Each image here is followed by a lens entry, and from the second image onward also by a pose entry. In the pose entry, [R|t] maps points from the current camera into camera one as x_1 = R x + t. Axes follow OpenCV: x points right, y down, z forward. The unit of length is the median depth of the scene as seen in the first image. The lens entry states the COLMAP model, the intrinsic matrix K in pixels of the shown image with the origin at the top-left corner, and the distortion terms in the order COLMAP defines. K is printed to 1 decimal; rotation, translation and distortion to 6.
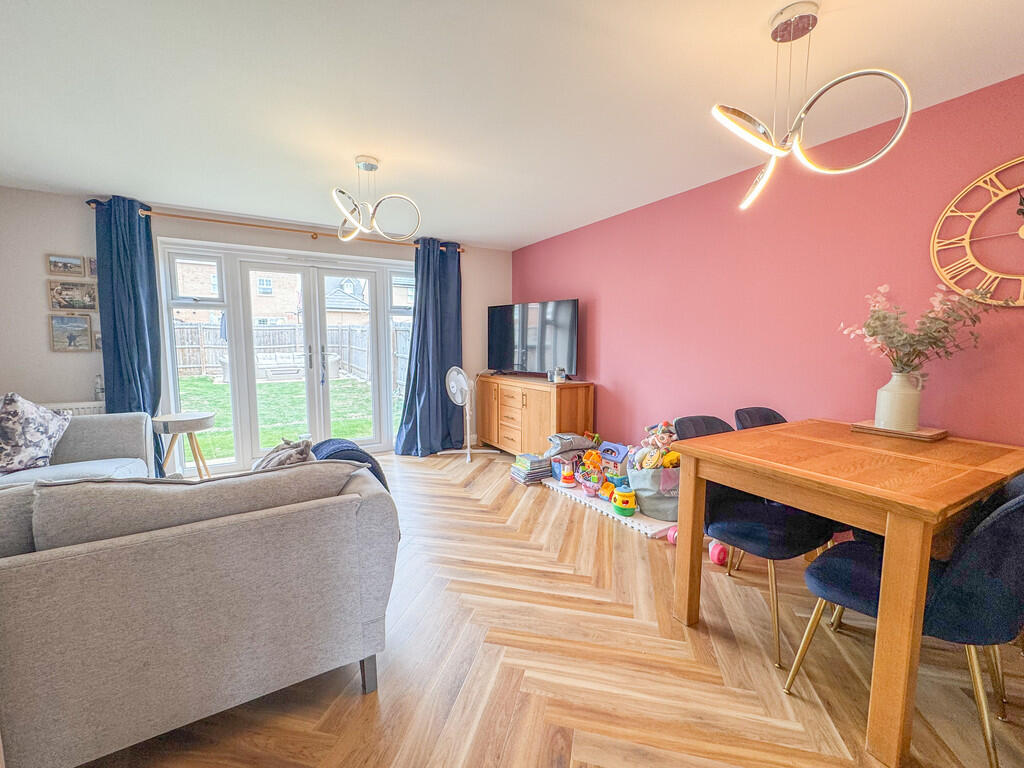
lens RADIAL K [[429.6, 0, 512.0], [0, 429.6, 384.0], [0, 0, 1]] dist [-0.000650, -0.000660]
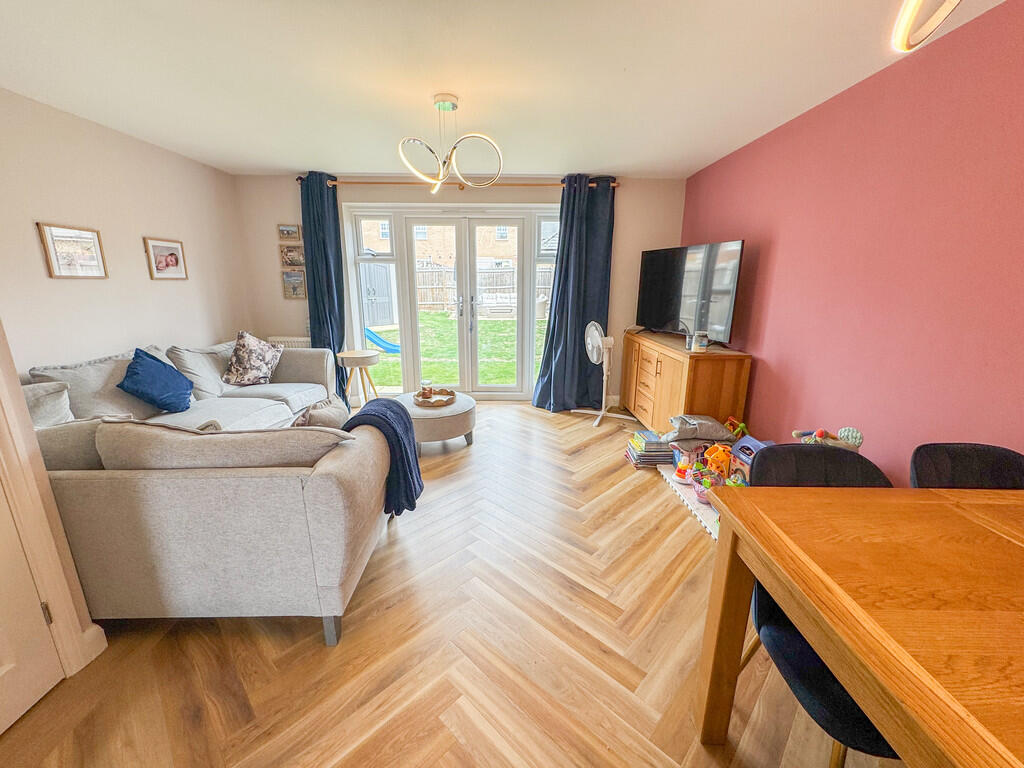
lens RADIAL K [[416.3, 0, 512.0], [0, 416.3, 384.0], [0, 0, 1]] dist [-0.000797, -0.000246]
pose [[0.861227, 0.126565, -0.492209, 0.207511], [-0.053228, 0.985631, 0.160308, -0.050980], [0.505425, -0.111862, 0.855589, 0.173107]]
